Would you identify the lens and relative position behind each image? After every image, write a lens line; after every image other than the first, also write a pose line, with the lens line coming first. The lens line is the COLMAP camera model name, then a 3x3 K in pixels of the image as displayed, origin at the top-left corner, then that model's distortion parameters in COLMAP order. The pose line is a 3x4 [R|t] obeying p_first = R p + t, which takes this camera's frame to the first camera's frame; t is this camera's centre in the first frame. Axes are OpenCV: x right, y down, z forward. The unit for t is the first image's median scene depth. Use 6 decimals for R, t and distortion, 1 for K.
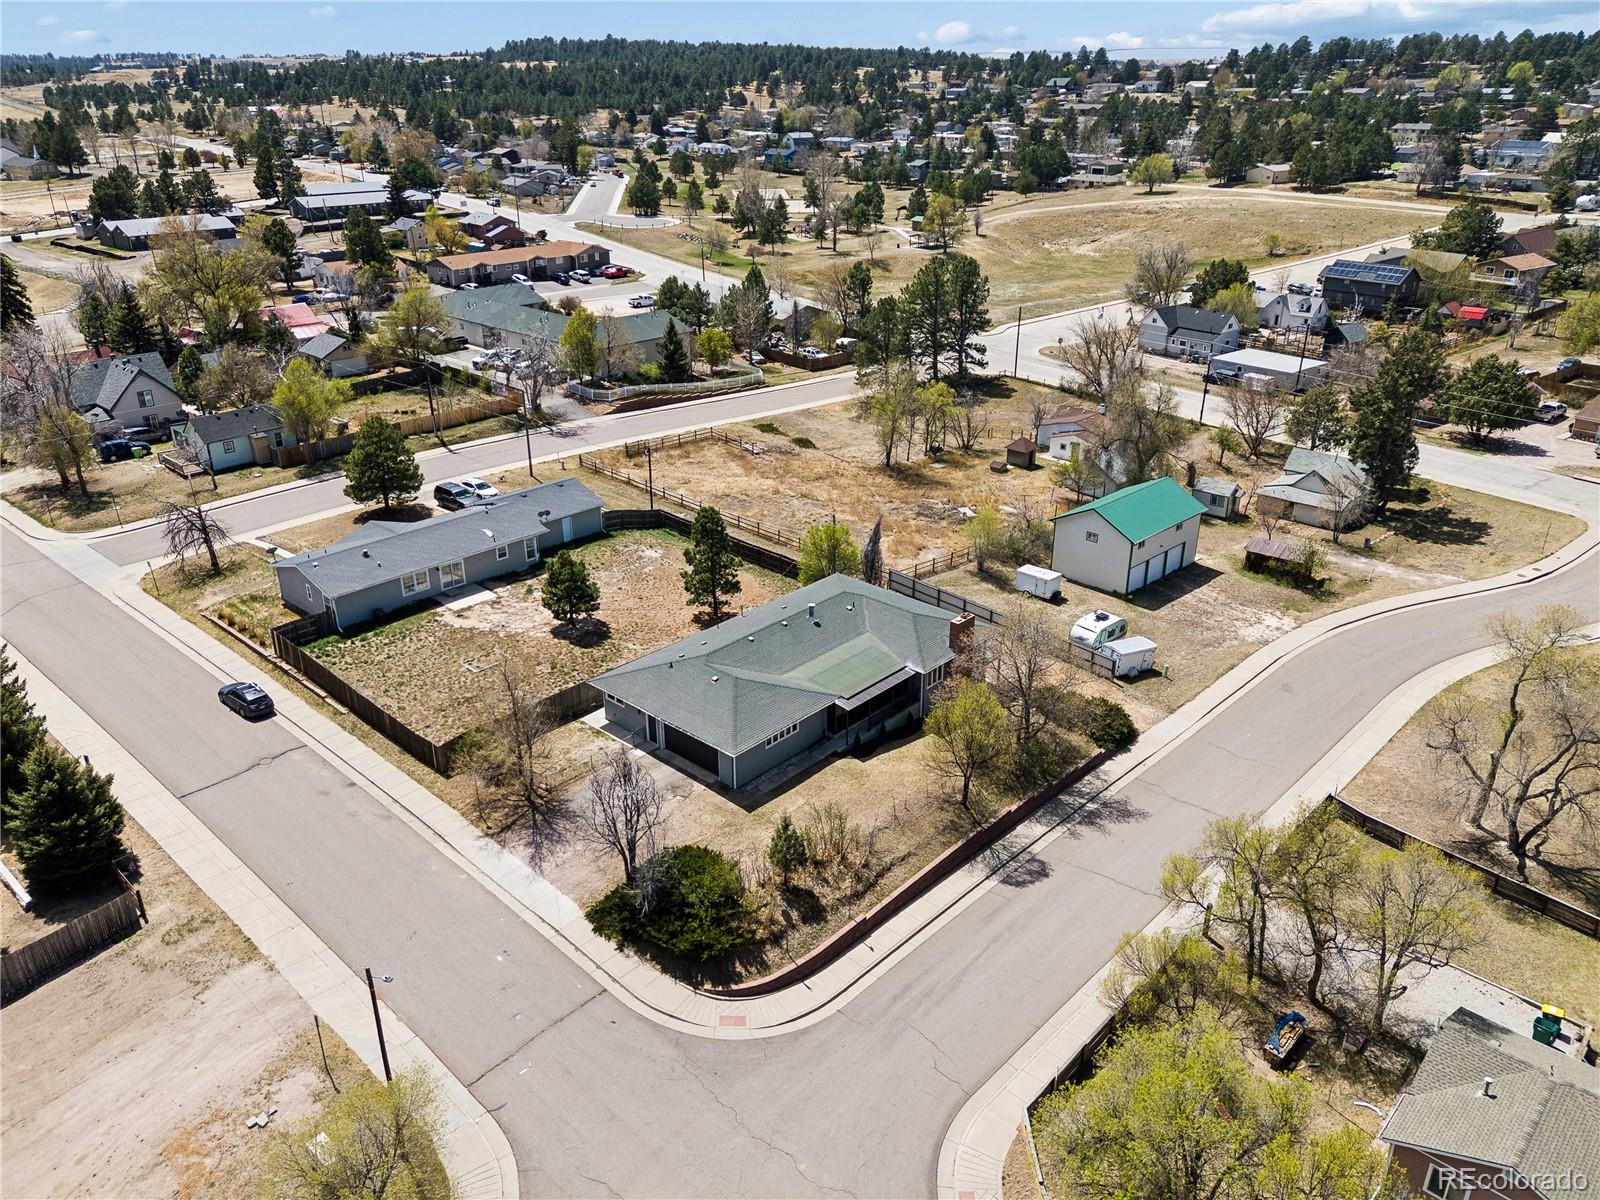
lens RADIAL K [[1168.3, 0, 790.7], [0, 1168.3, 597.6], [0, 0, 1]] dist [0.058892, -0.046443]
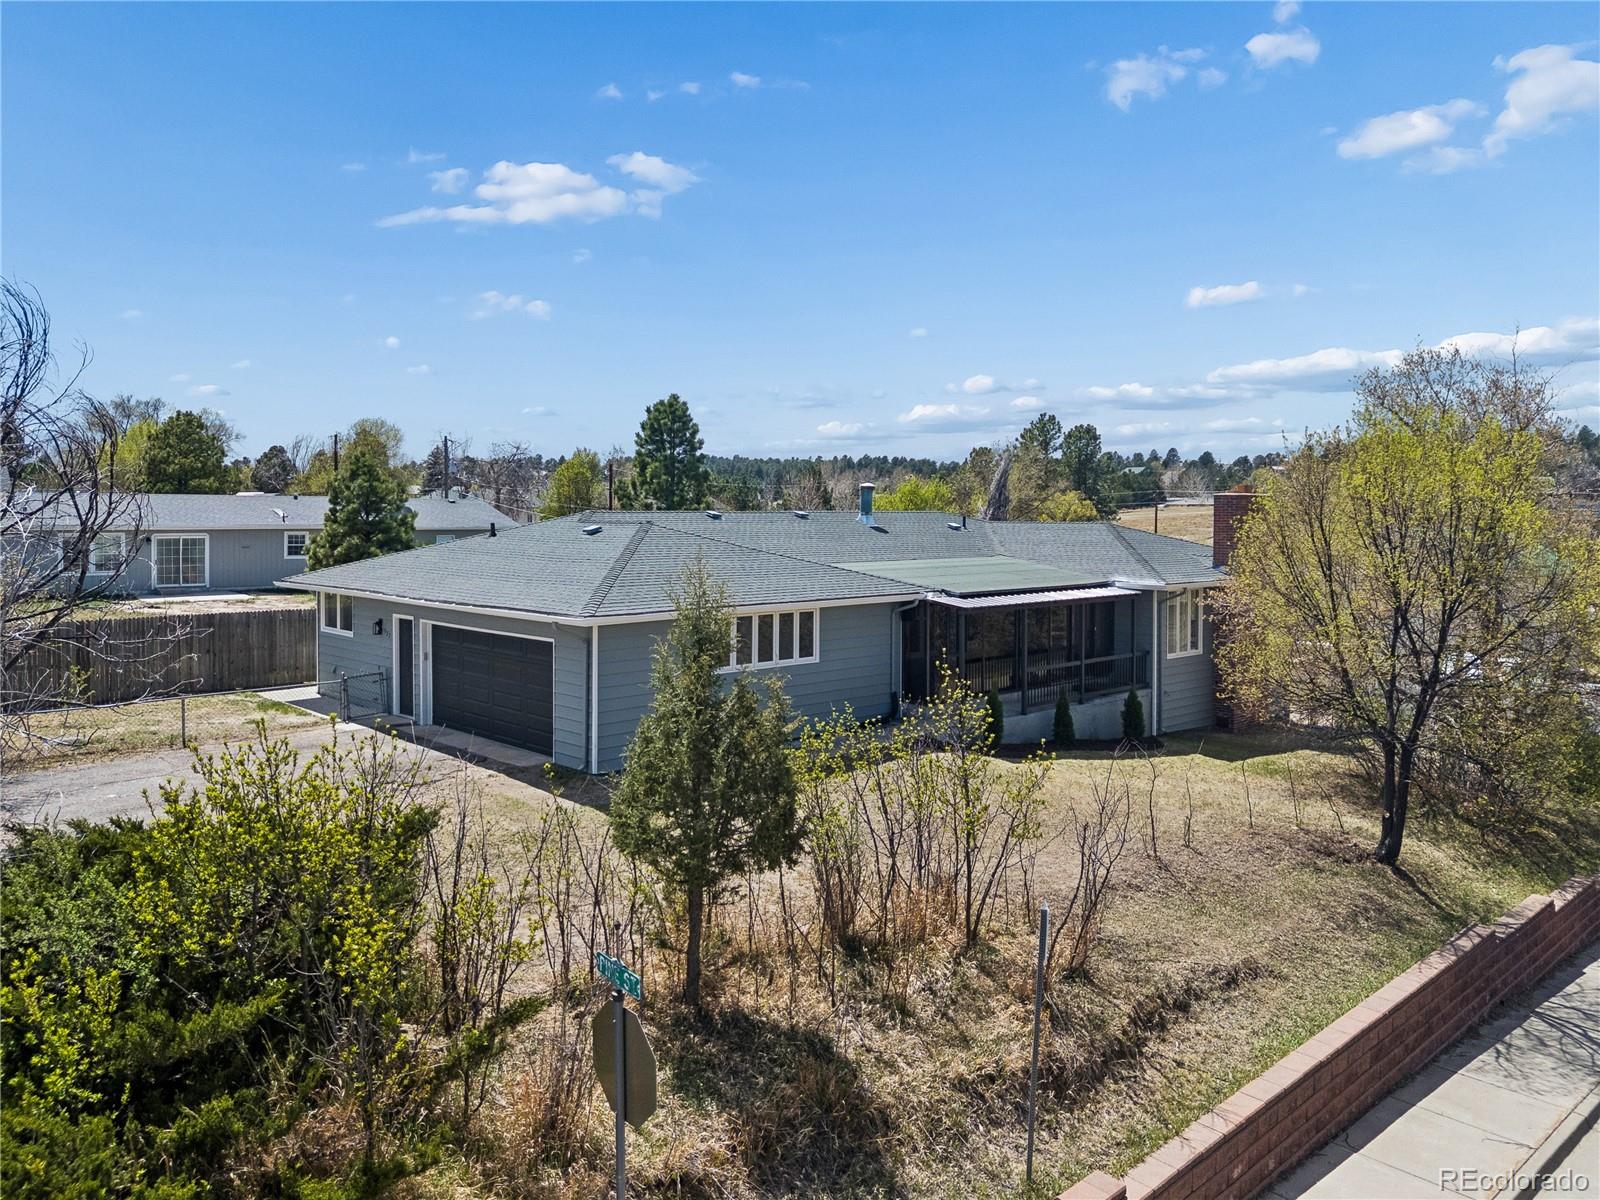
lens RADIAL K [[1168.3, 0, 790.7], [0, 1168.3, 597.6], [0, 0, 1]] dist [0.058892, -0.046443]
pose [[0.997749, 0.010673, -0.066205, 0.019509], [-0.033229, 0.936218, -0.349846, 0.197543], [0.058249, 0.351258, 0.934465, 0.625371]]
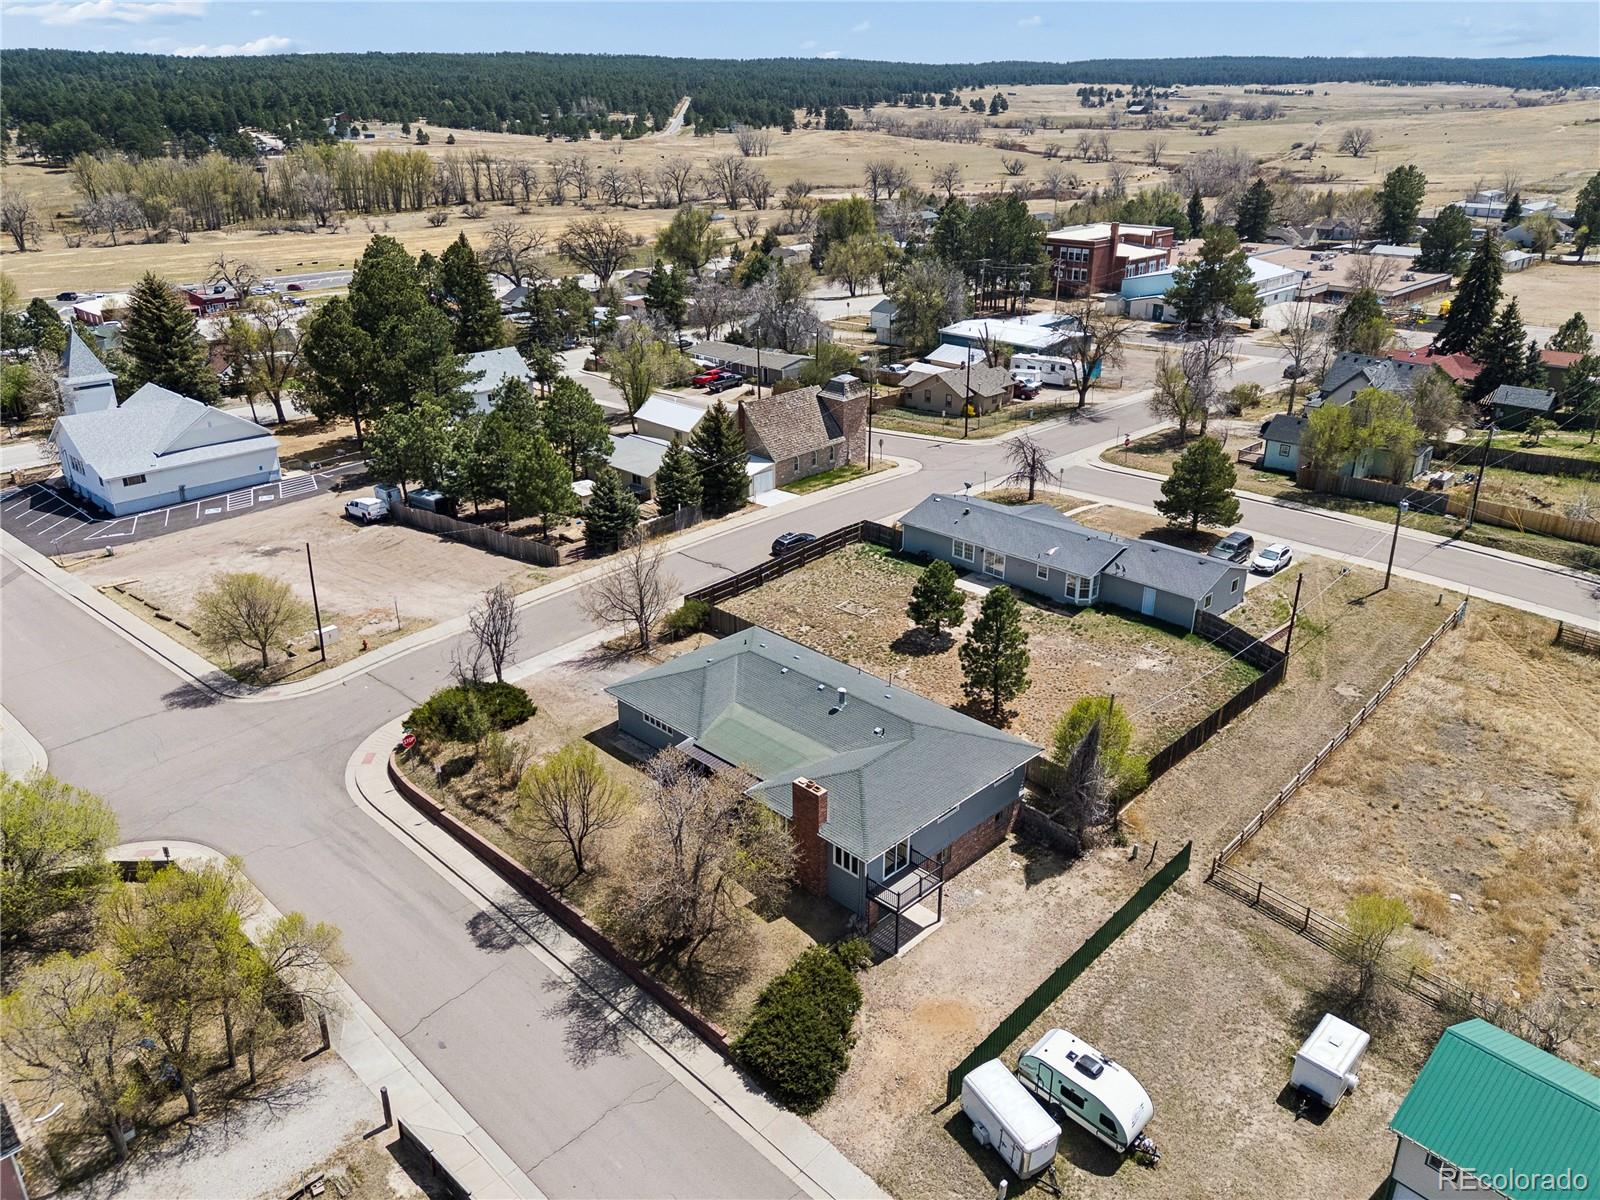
lens RADIAL K [[1168.3, 0, 790.7], [0, 1168.3, 597.6], [0, 0, 1]] dist [0.058892, -0.046443]
pose [[-0.026039, 0.401050, -0.915686, 0.808152], [-0.400283, 0.835174, 0.377170, -0.374690], [0.916021, 0.376355, 0.138786, 0.841380]]
